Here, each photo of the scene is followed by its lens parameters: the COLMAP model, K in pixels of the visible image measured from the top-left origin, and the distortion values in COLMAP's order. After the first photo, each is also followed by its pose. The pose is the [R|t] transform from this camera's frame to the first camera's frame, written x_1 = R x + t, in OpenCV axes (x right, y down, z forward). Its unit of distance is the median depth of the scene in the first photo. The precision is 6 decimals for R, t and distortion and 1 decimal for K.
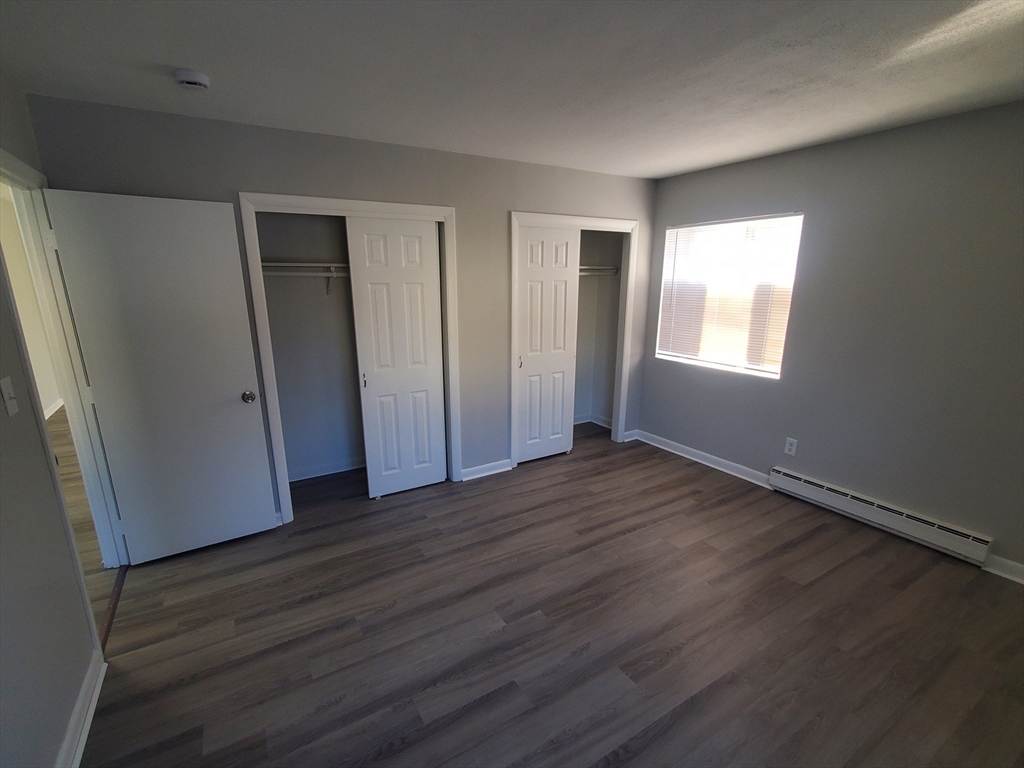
lens RADIAL K [[470.1, 0, 503.6], [0, 470.1, 388.5], [0, 0, 1]] dist [0.004432, 0.000770]
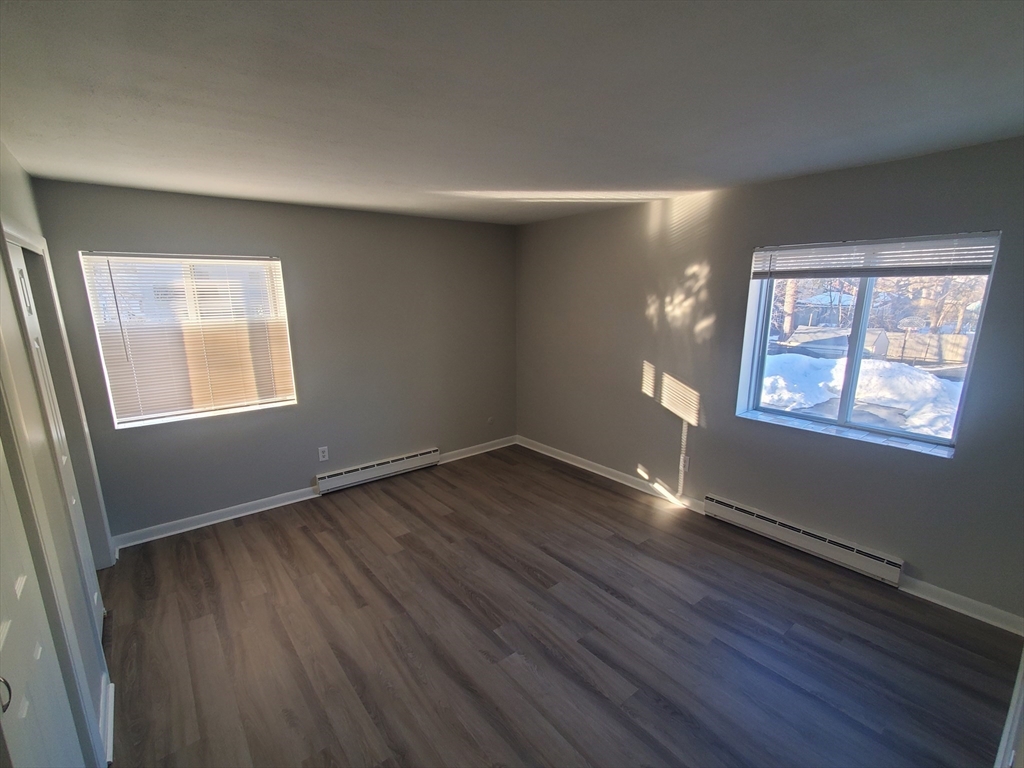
lens RADIAL K [[470.1, 0, 503.7], [0, 470.1, 392.2], [0, 0, 1]] dist [0.004432, 0.000770]
pose [[-0.111765, -0.210714, 0.971138, -0.641201], [0.236503, 0.943540, 0.231944, -0.217980], [-0.965181, 0.255600, -0.055620, 0.665089]]
